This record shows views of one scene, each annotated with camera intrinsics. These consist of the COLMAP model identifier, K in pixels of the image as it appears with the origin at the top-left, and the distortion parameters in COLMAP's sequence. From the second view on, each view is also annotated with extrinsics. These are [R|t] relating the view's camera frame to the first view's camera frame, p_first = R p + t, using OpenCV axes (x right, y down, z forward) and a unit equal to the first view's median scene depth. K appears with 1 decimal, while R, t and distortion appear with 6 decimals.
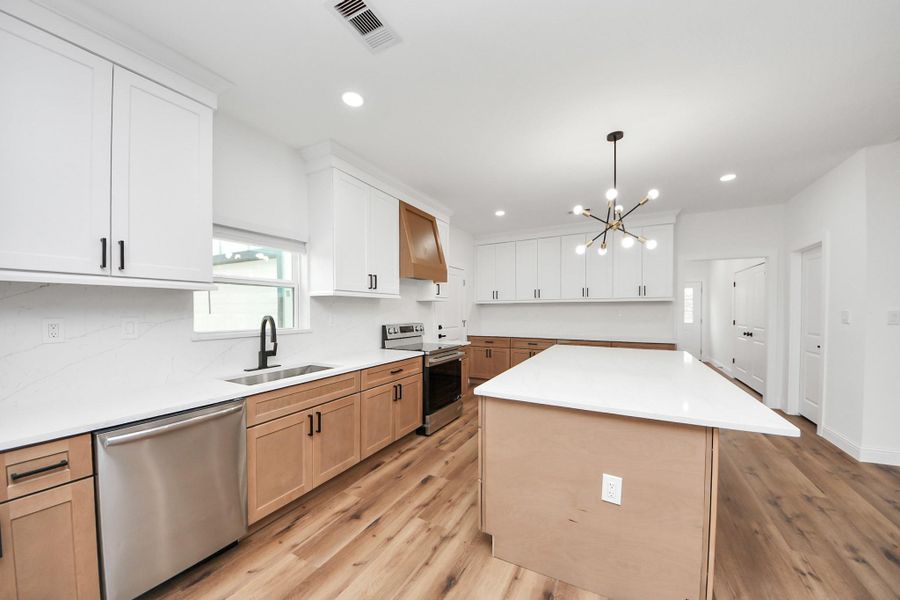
lens RADIAL K [[330.2, 0, 445.5], [0, 330.2, 312.2], [0, 0, 1]] dist [0.016911, -0.014039]
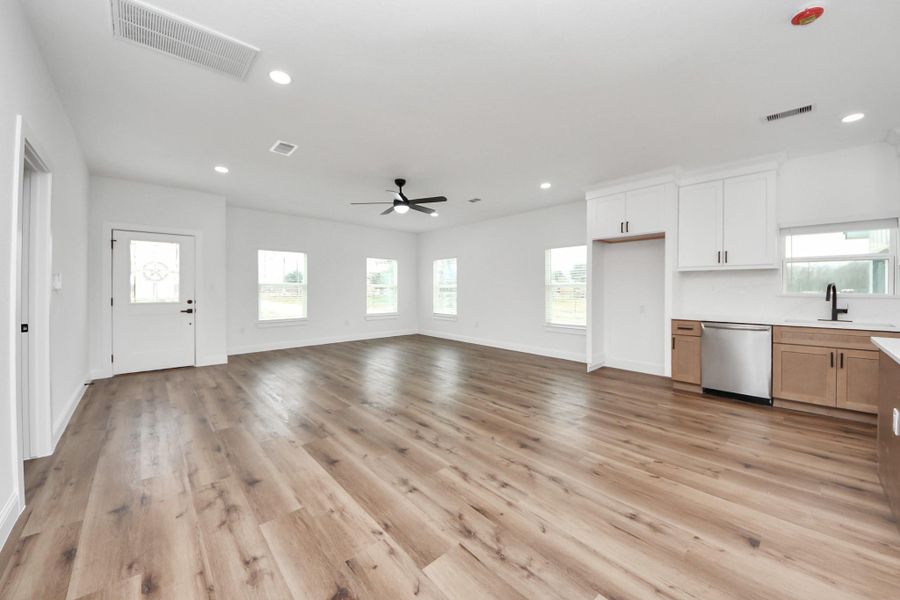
lens RADIAL K [[330.9, 0, 457.8], [0, 330.9, 288.7], [0, 0, 1]] dist [-0.000251, -0.007794]
pose [[-0.310744, 0.002728, -0.950490, 1.120138], [-0.010120, 0.999930, 0.006179, 0.037049], [0.950440, 0.011539, -0.310695, -0.072494]]
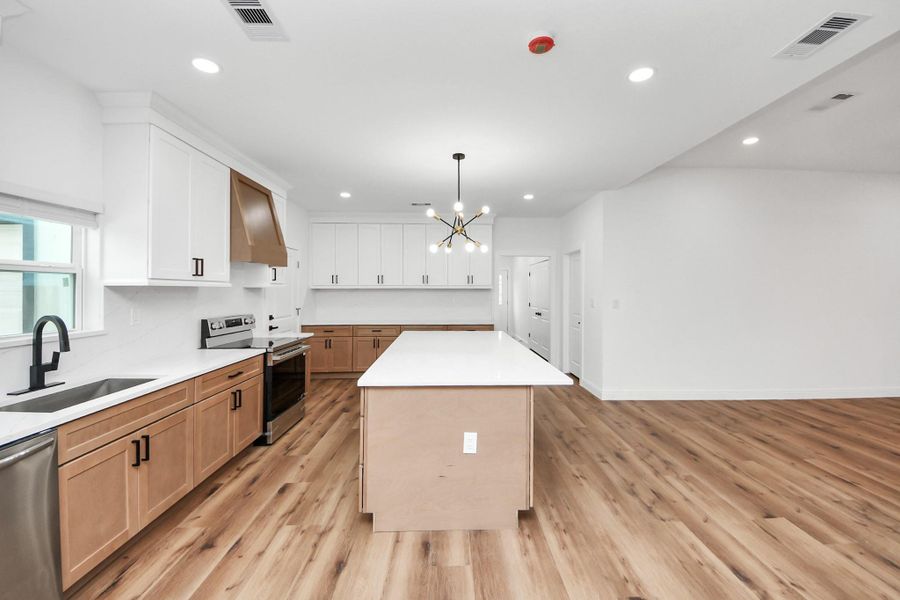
lens RADIAL K [[371.3, 0, 464.2], [0, 371.3, 287.2], [0, 0, 1]] dist [0.018918, -0.018831]
pose [[0.855442, 0.007526, 0.517844, -0.157366], [-0.000843, 0.999913, -0.013138, -0.036560], [-0.517898, 0.010802, 0.855374, -0.139066]]
